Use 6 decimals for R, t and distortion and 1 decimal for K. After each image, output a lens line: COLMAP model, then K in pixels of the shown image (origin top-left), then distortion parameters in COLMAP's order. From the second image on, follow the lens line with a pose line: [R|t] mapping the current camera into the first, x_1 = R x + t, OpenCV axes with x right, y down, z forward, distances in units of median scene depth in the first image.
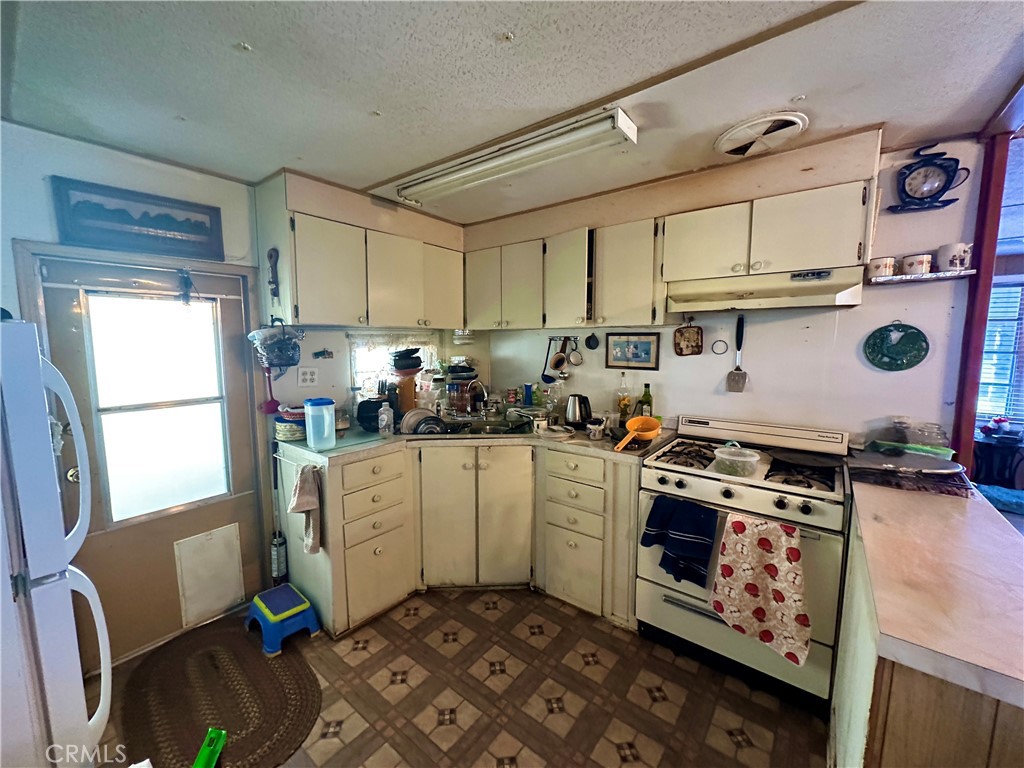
lens RADIAL K [[407.3, 0, 513.2], [0, 407.3, 383.2], [0, 0, 1]] dist [-0.003399, 0.001568]
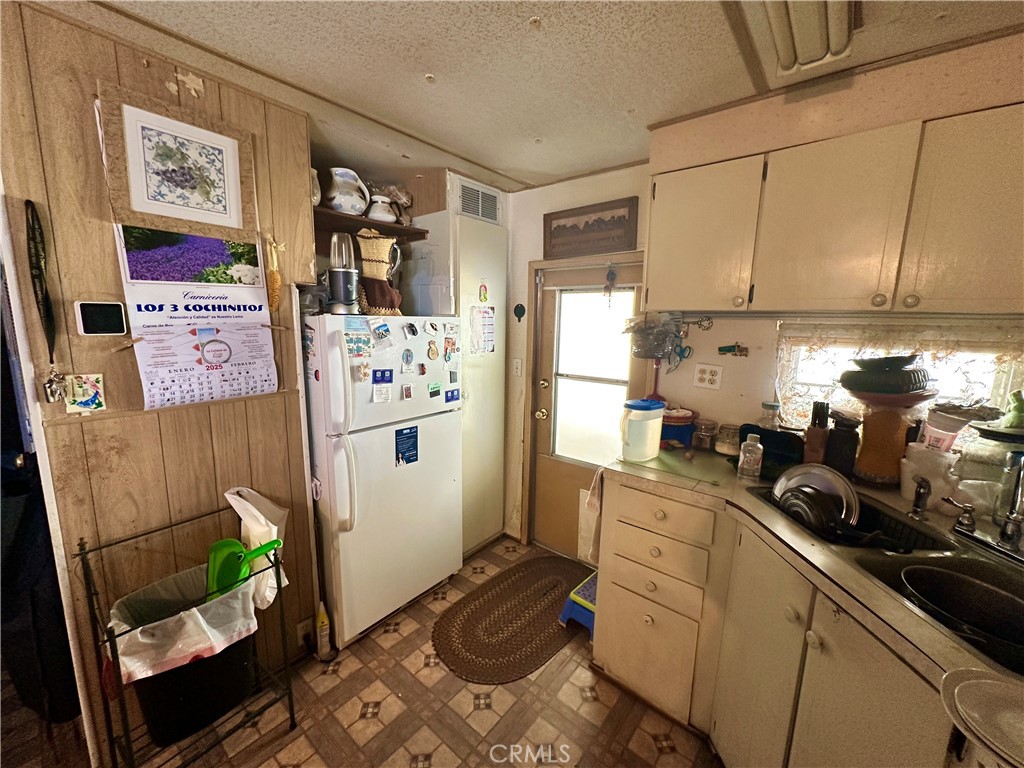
lens RADIAL K [[407.3, 0, 511.9], [0, 407.3, 383.6], [0, 0, 1]] dist [-0.003399, 0.001568]
pose [[-0.018002, 0.157777, -0.987311, 0.353947], [-0.126847, 0.979131, 0.158783, -0.096990], [0.991759, 0.128096, 0.002388, 0.751873]]
